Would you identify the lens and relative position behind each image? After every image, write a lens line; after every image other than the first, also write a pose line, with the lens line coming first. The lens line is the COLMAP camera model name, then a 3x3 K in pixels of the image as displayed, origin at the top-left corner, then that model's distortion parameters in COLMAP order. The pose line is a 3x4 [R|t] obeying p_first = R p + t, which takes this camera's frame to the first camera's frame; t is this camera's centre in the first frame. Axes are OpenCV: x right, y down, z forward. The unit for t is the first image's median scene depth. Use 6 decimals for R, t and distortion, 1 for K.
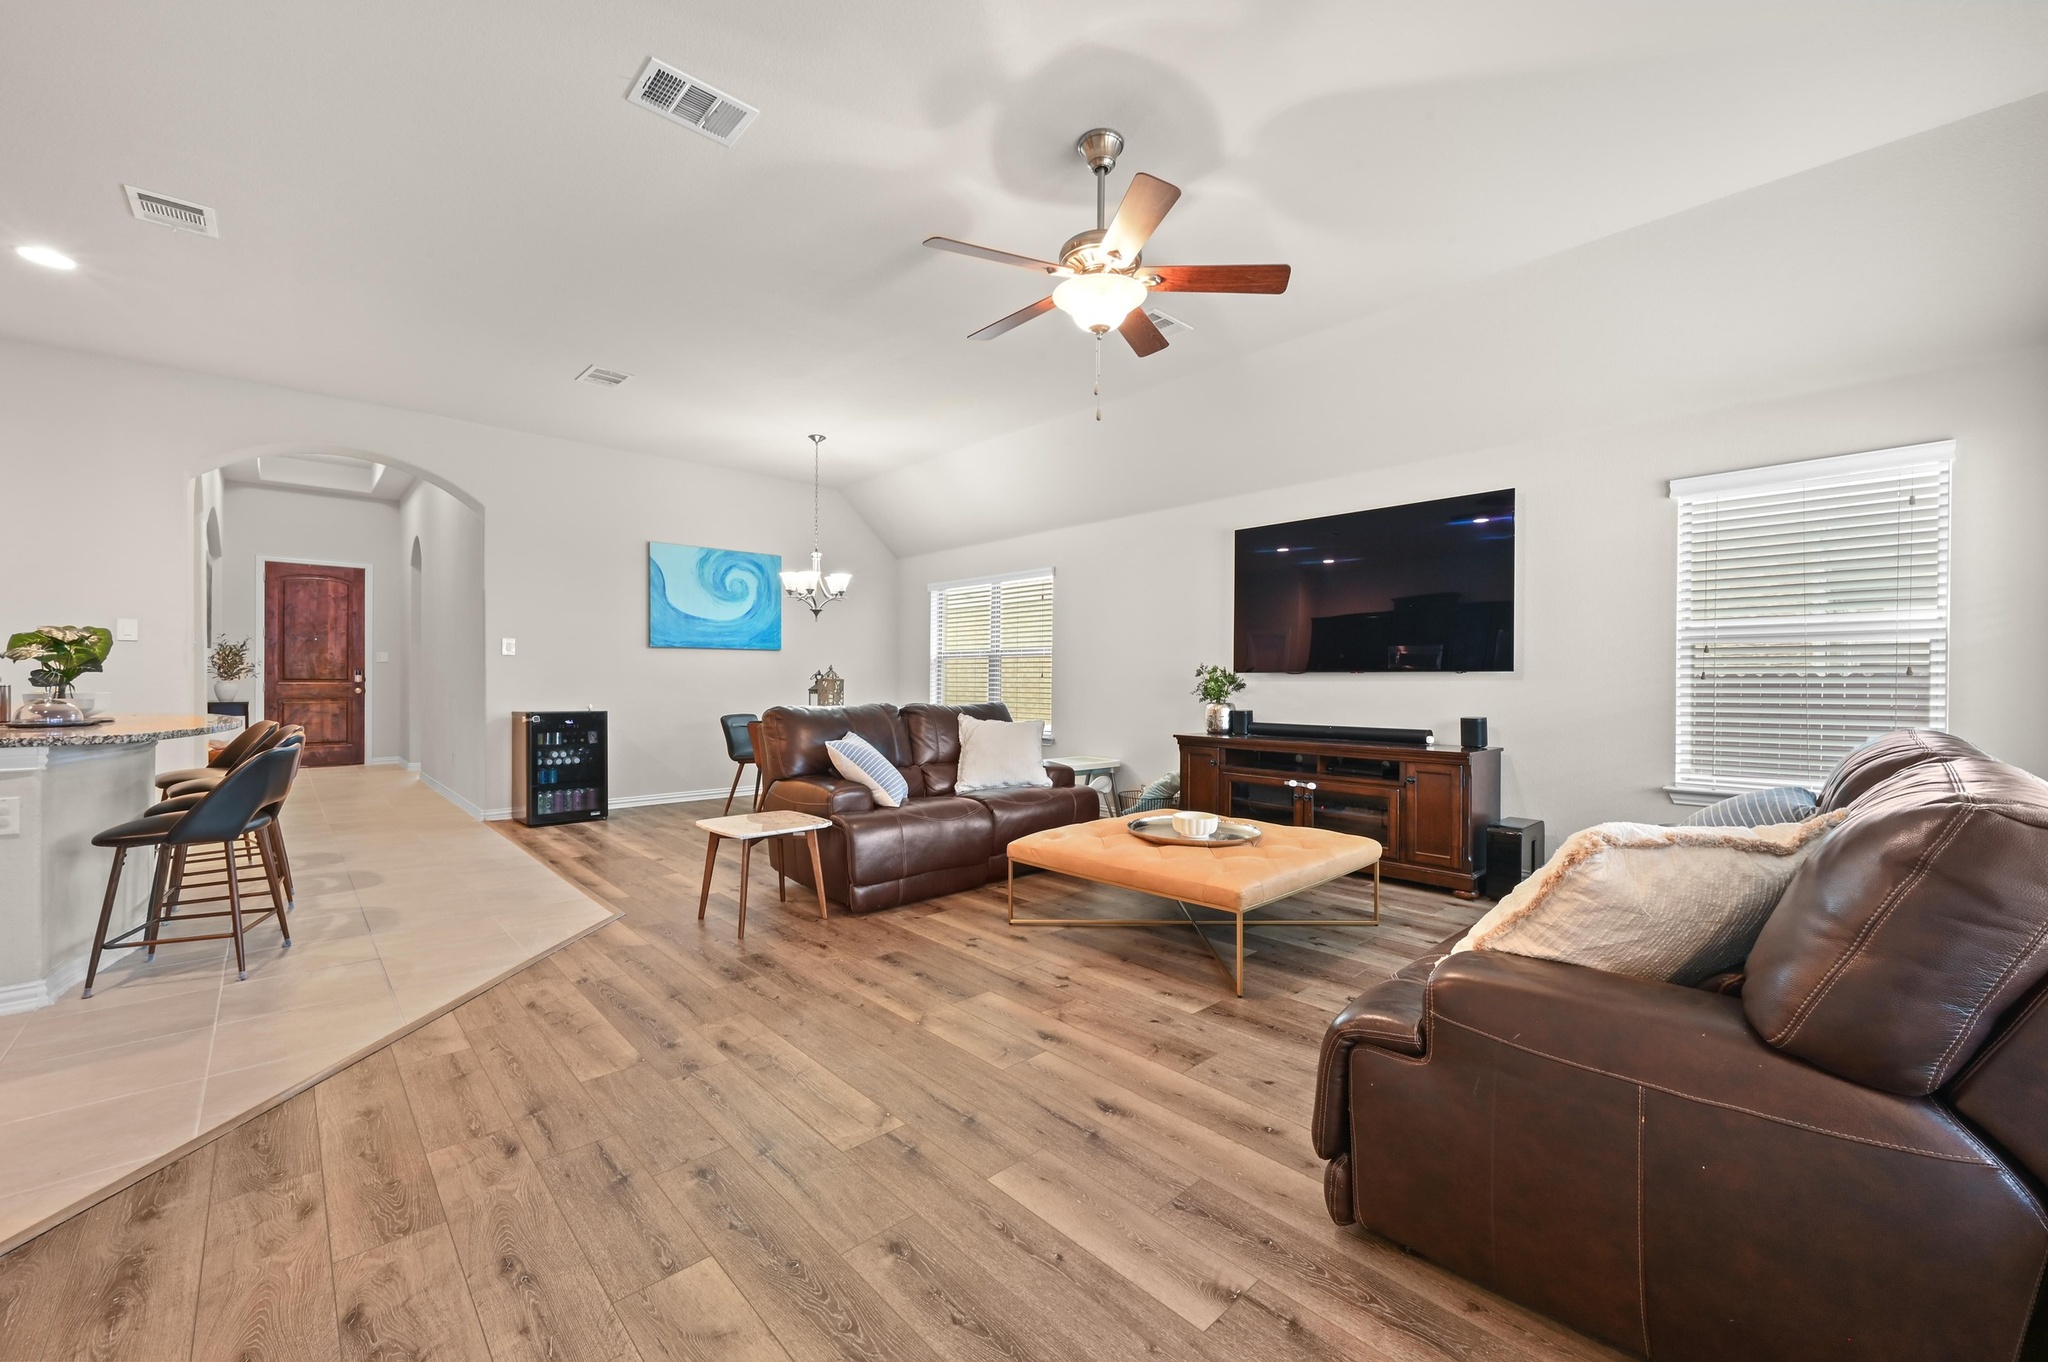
lens RADIAL K [[807.4, 0, 1024.0], [0, 807.4, 683.0], [0, 0, 1]] dist [0.001656, 0.000063]
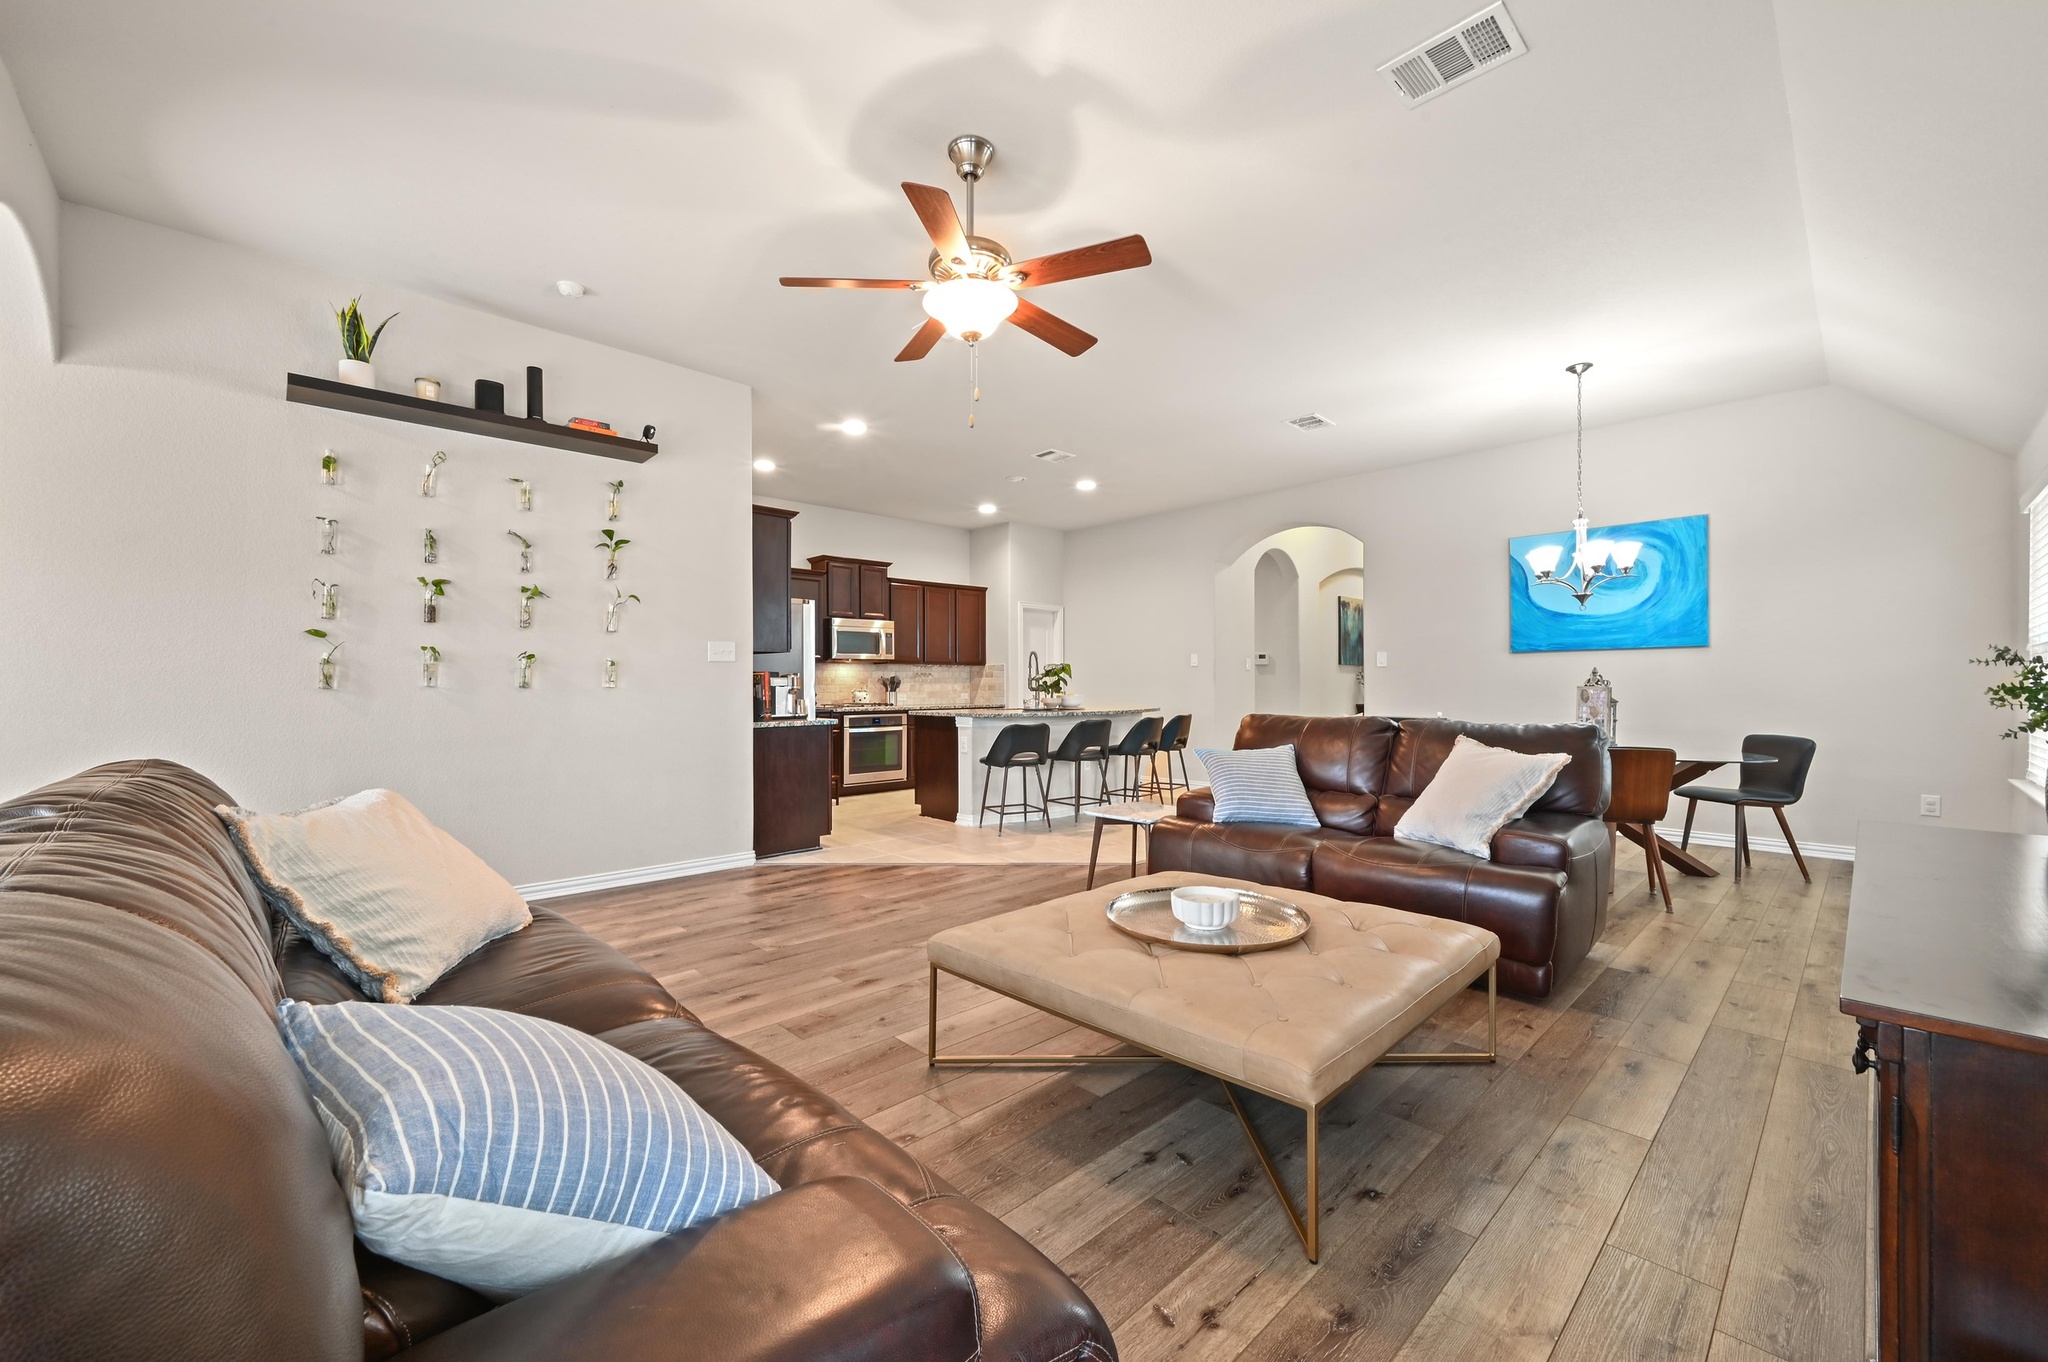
lens RADIAL K [[807.4, 0, 1033.2], [0, 807.4, 680.4], [0, 0, 1]] dist [0.001656, 0.000063]
pose [[0.019384, -0.011276, -0.999749, 0.433543], [-0.003274, 0.999930, -0.011342, -0.000886], [0.999807, 0.003493, 0.019346, 0.422739]]
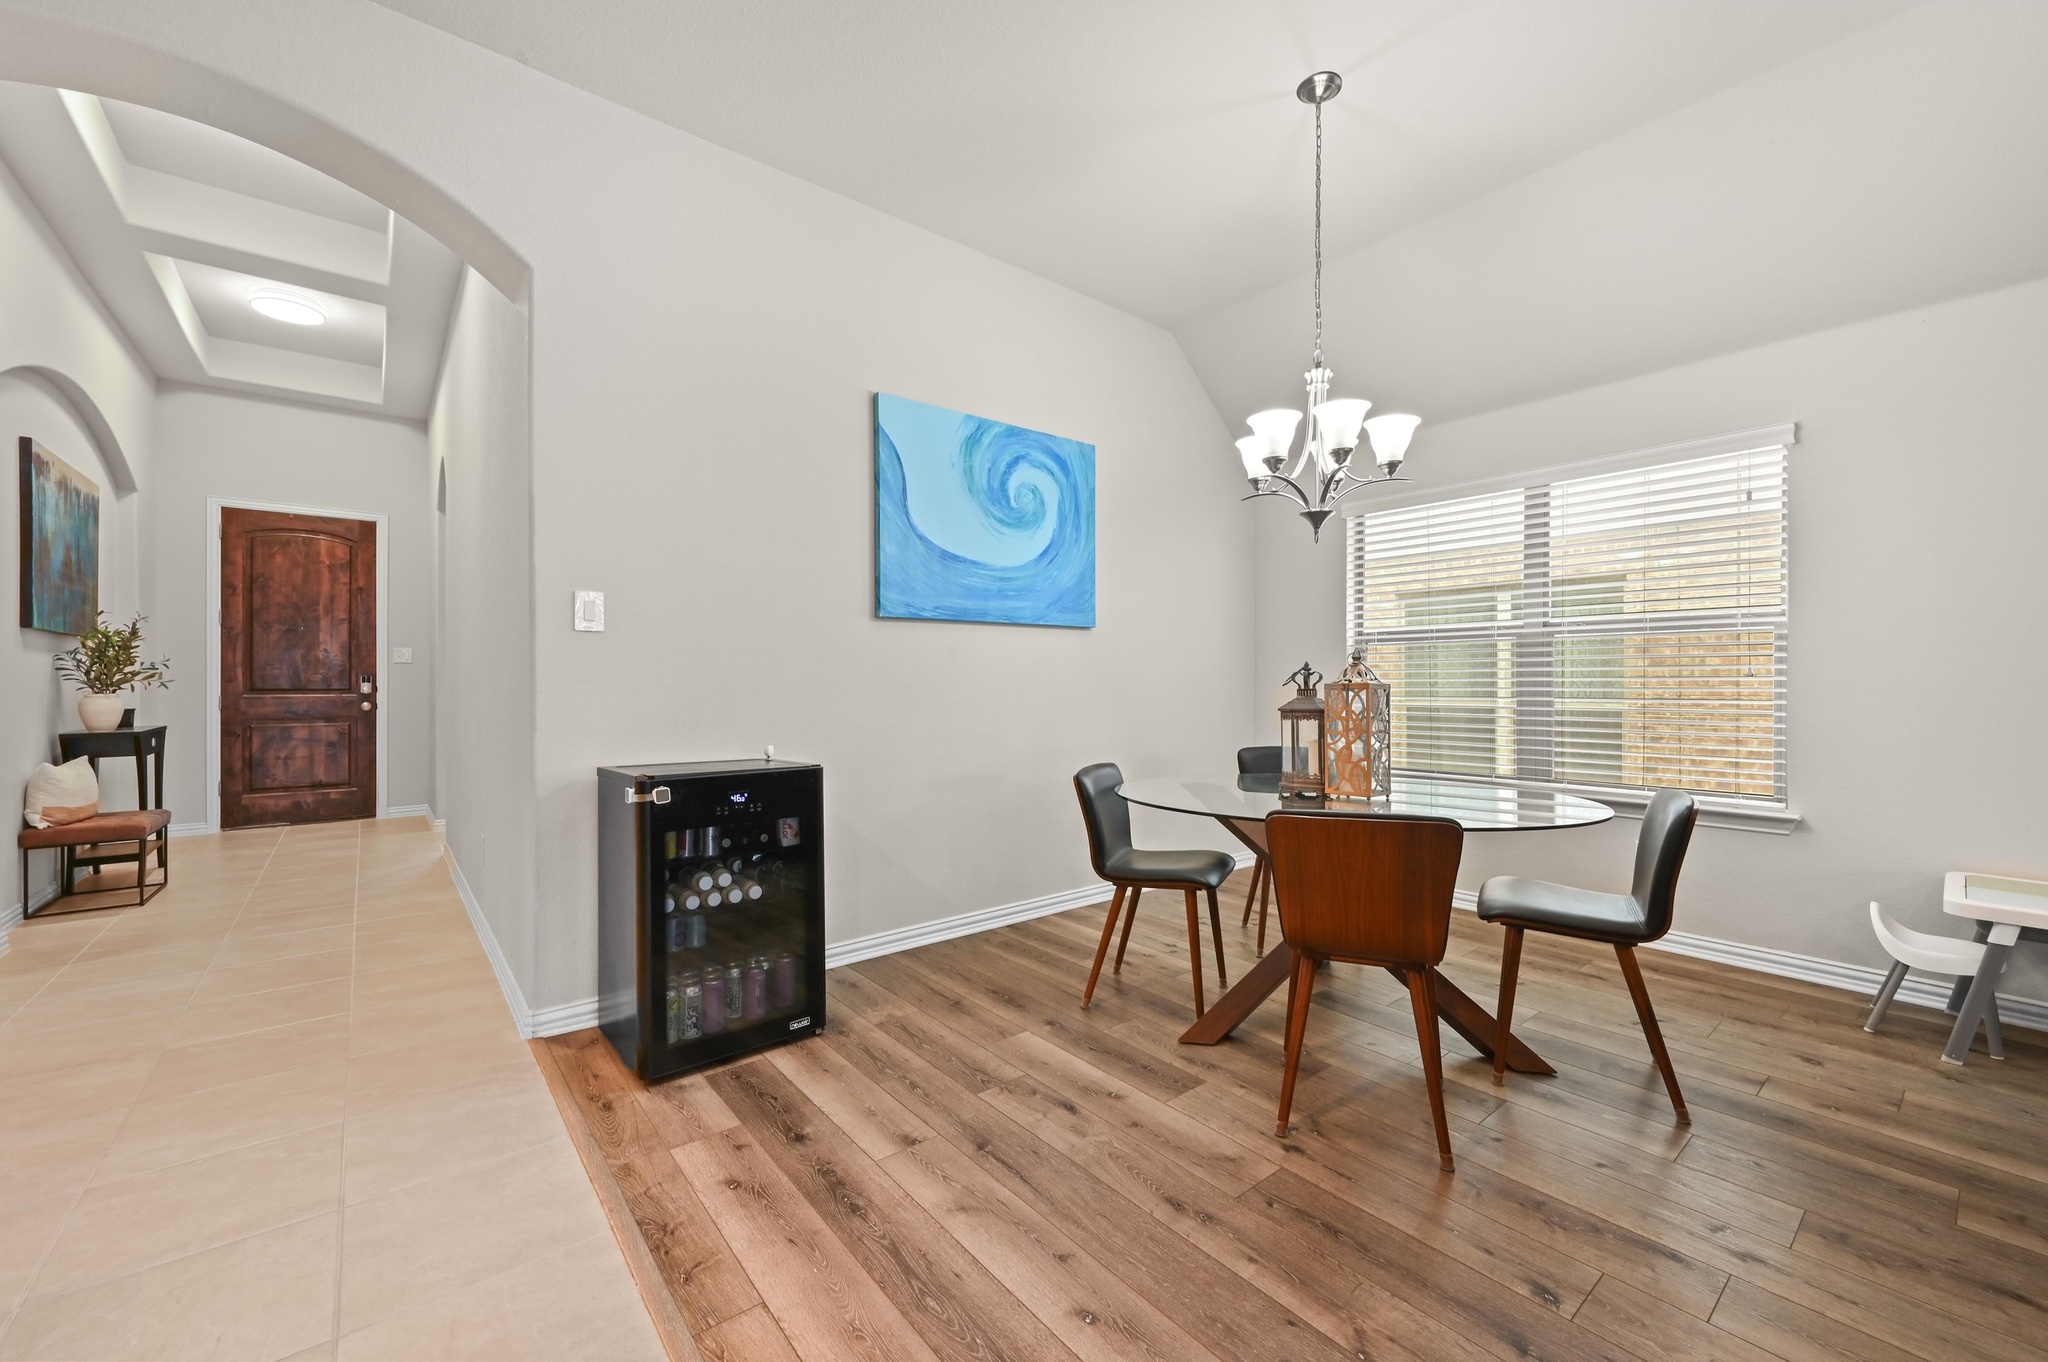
lens RADIAL K [[807.4, 0, 1027.8], [0, 807.4, 680.6], [0, 0, 1]] dist [0.001656, 0.000063]
pose [[0.997892, -0.007857, -0.064421, -0.336373], [0.007443, 0.999950, -0.006663, -0.004271], [0.064470, 0.006169, 0.997901, 0.522278]]
